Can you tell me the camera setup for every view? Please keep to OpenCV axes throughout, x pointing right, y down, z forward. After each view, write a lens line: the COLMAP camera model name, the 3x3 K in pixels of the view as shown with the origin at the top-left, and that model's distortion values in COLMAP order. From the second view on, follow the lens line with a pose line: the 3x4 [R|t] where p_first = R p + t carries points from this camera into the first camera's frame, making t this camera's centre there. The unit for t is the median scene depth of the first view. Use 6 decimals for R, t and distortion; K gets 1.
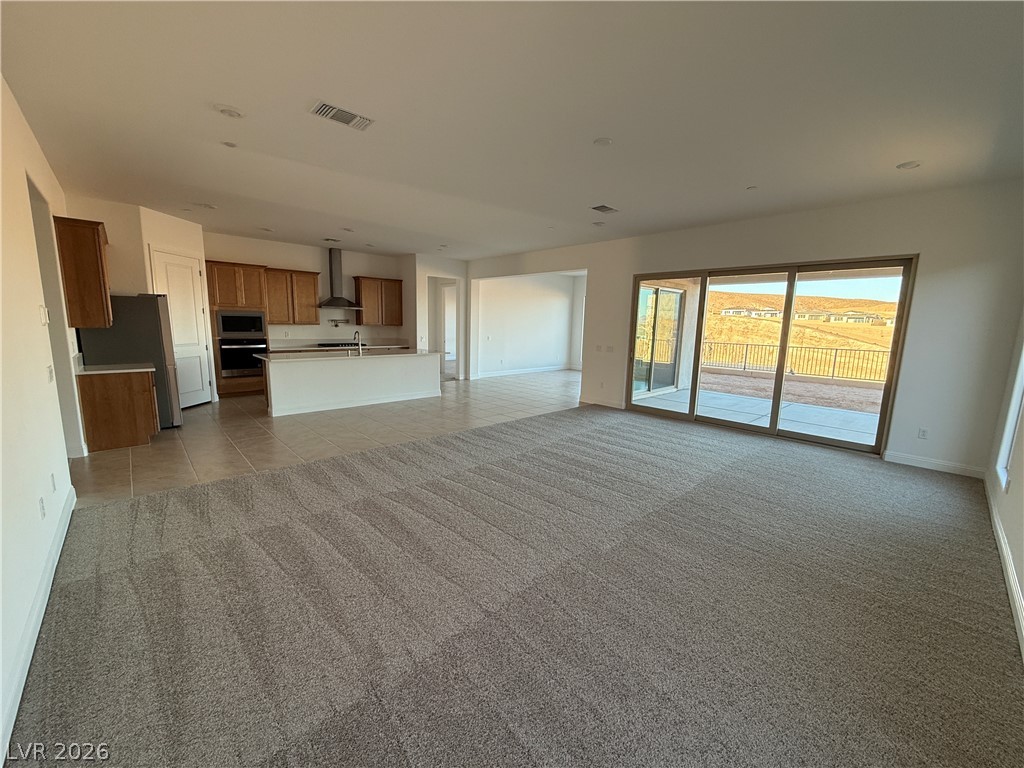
lens RADIAL K [[408.1, 0, 507.0], [0, 408.1, 386.4], [0, 0, 1]] dist [0.002672, -0.000103]
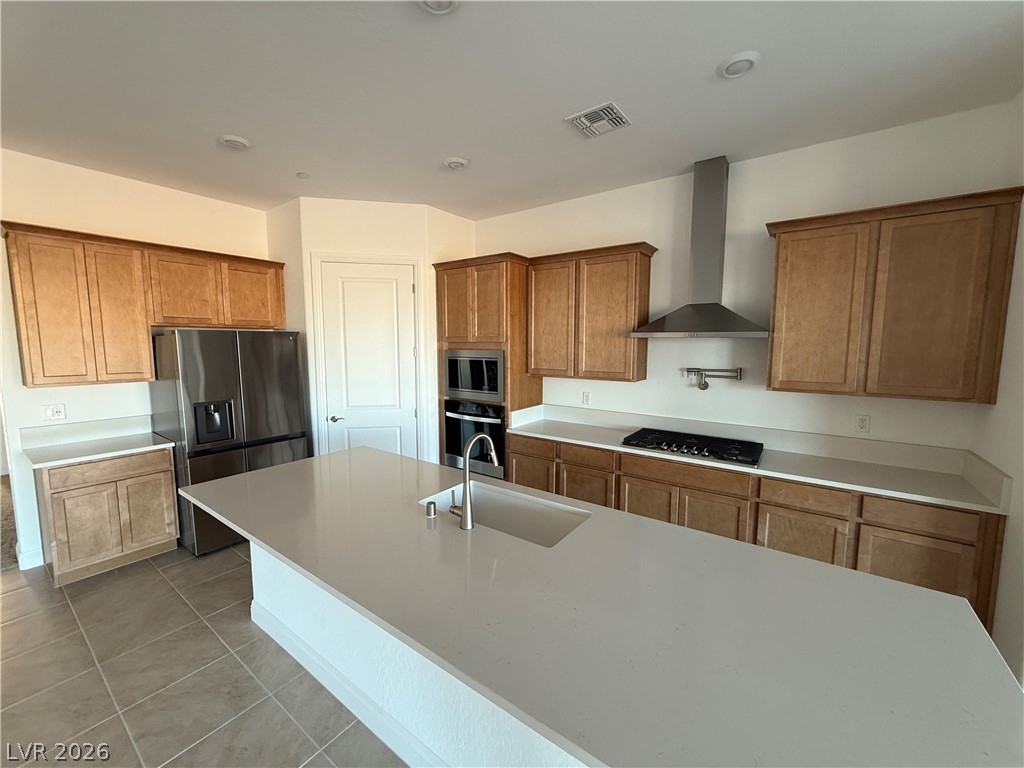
lens RADIAL K [[408.1, 0, 509.6], [0, 408.1, 383.5], [0, 0, 1]] dist [0.002672, -0.000103]
pose [[0.183993, 0.075698, -0.980008, -0.114296], [-0.151910, 0.987241, 0.047736, -0.155061], [0.971118, 0.140090, 0.193145, 0.845561]]
